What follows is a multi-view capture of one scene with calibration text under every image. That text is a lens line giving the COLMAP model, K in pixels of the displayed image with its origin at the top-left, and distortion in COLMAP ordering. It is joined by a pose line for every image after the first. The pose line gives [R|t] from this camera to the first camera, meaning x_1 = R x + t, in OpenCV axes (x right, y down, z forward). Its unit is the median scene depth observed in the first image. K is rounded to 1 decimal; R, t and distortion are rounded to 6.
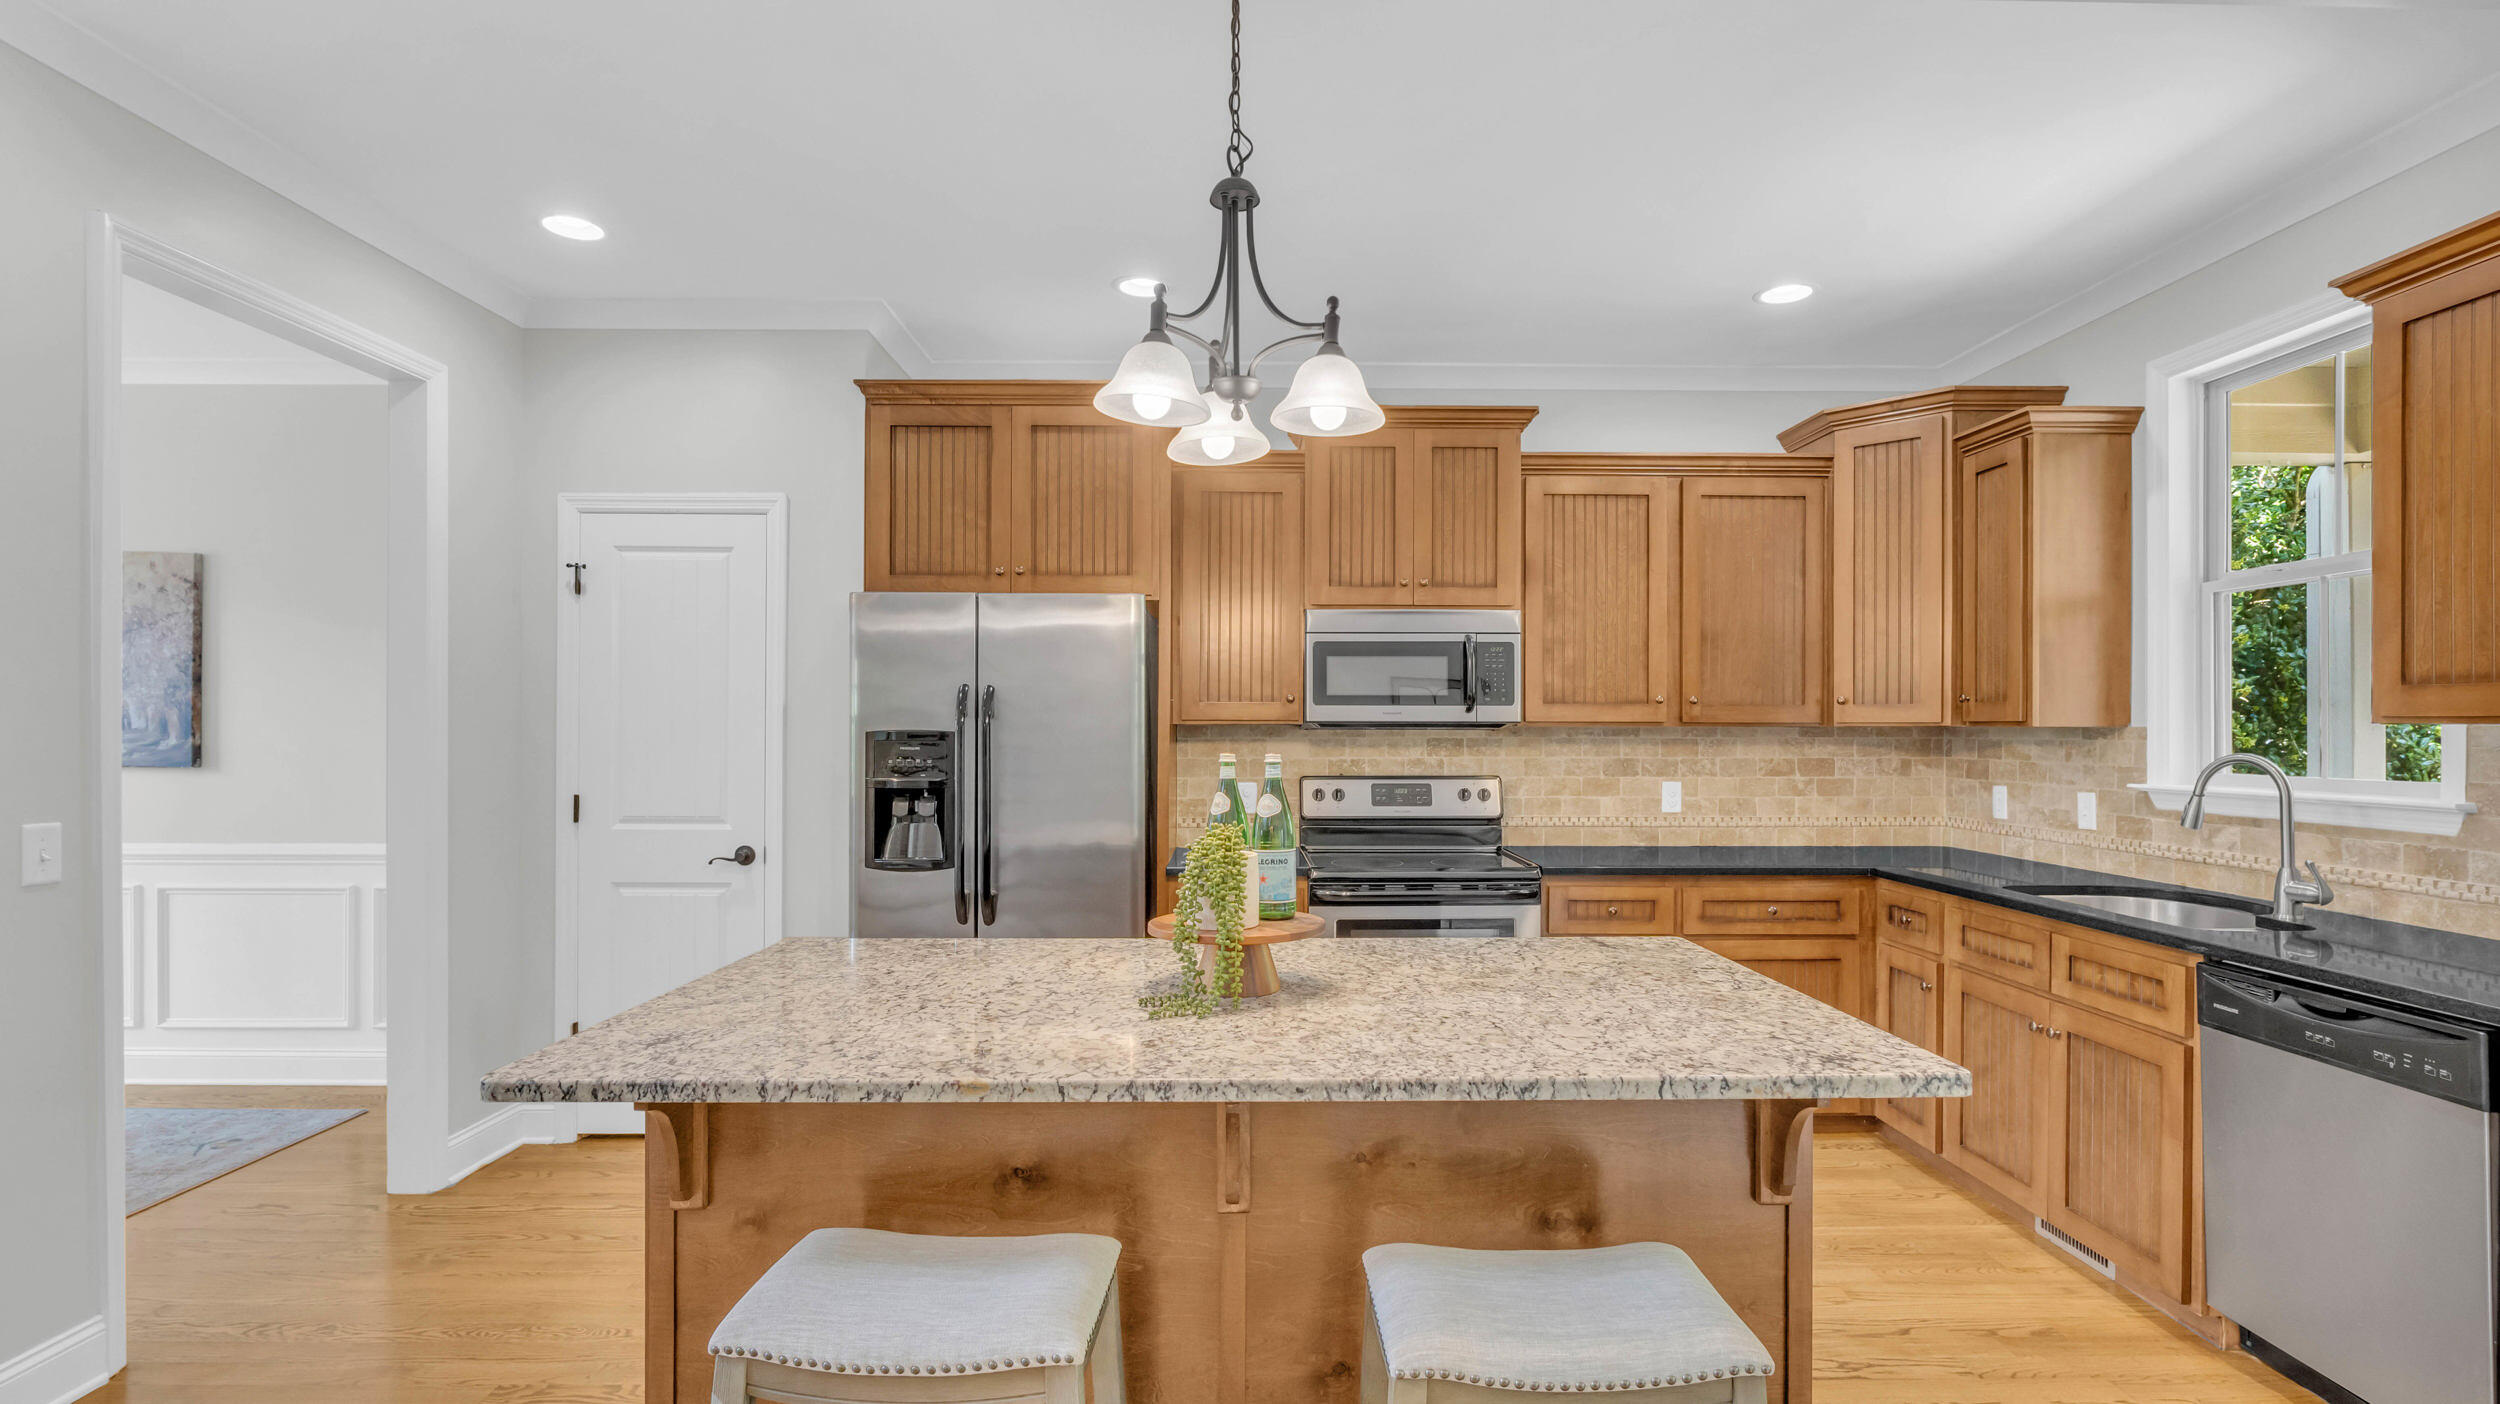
lens RADIAL K [[1163.0, 0, 1257.5], [0, 1163.0, 730.3], [0, 0, 1]] dist [-0.008663, 0.000372]
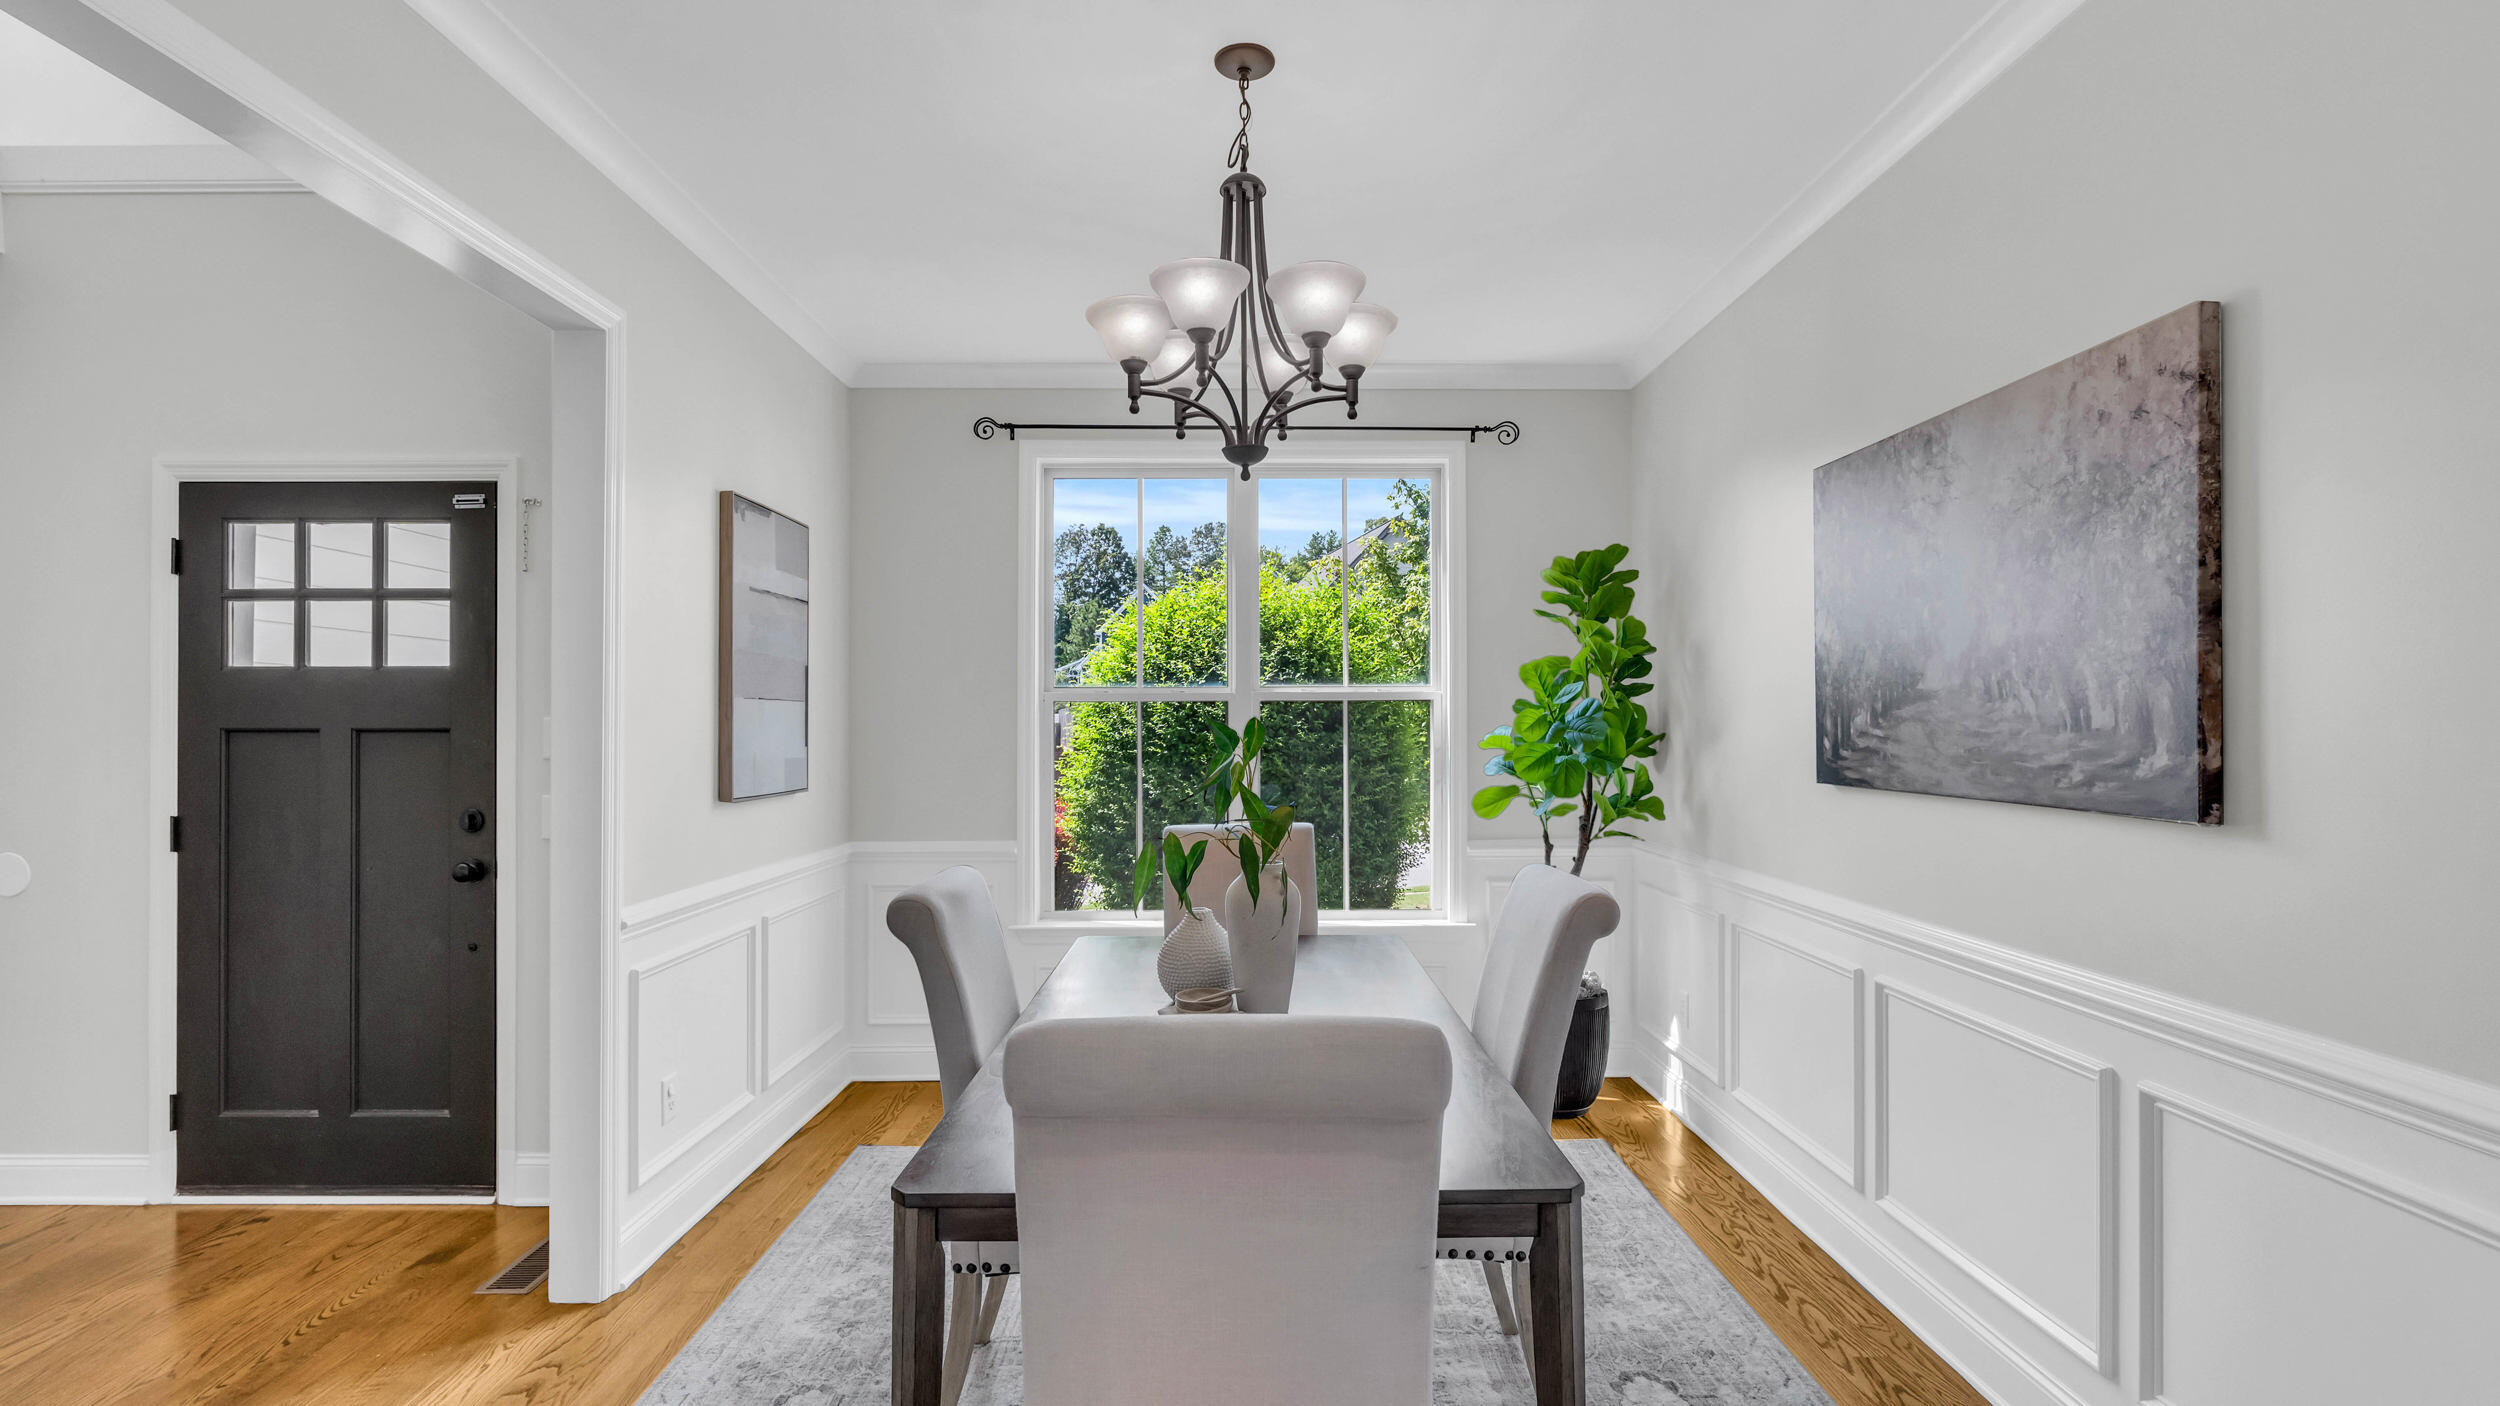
lens RADIAL K [[1161.1, 0, 1233.3], [0, 1161.1, 719.6], [0, 0, 1]] dist [-0.001159, 0.000023]
pose [[-0.011989, -0.006602, -0.999906, -0.619275], [-0.000412, 0.999978, -0.006597, -0.002803], [0.999928, 0.000333, -0.011991, 0.810653]]
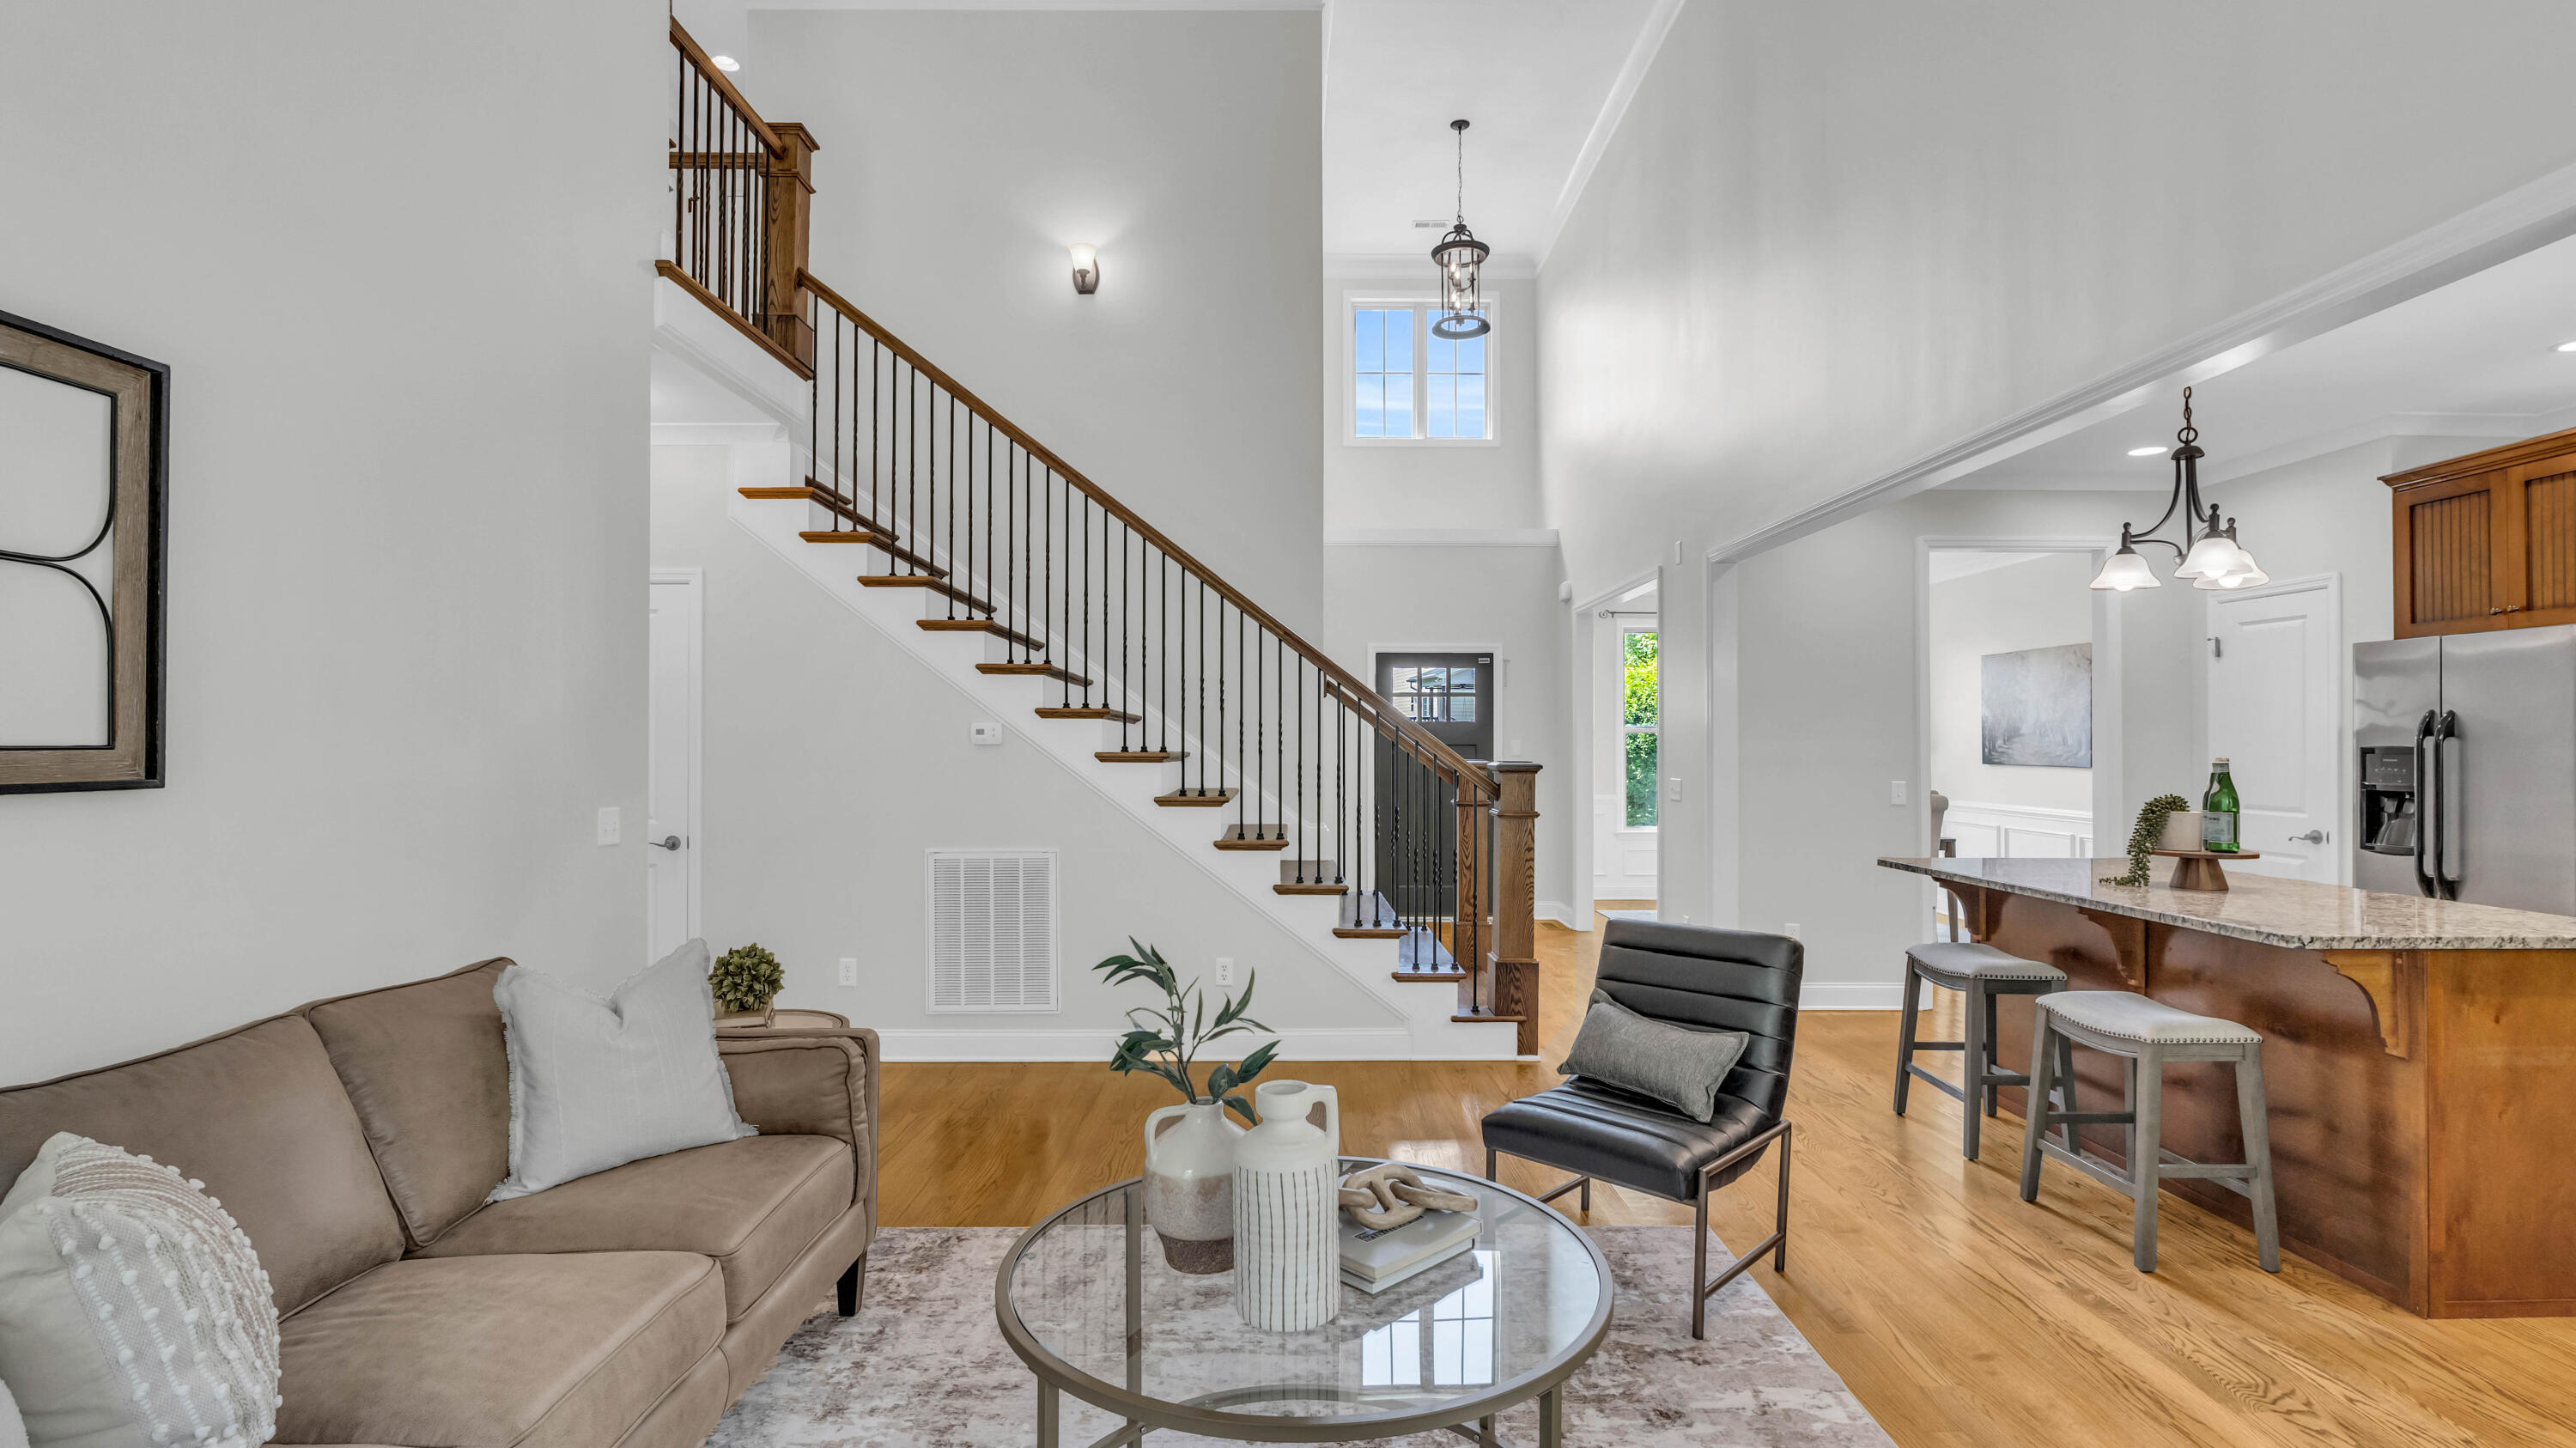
lens RADIAL K [[1173.1, 0, 1288.5], [0, 1173.1, 729.3], [0, 0, 1]] dist [-0.002739, -0.000519]
pose [[-0.006078, -0.013556, -0.999890, 1.019818], [-0.002223, 0.999906, -0.013543, 0.001461], [0.999979, 0.002140, -0.006107, -0.228215]]
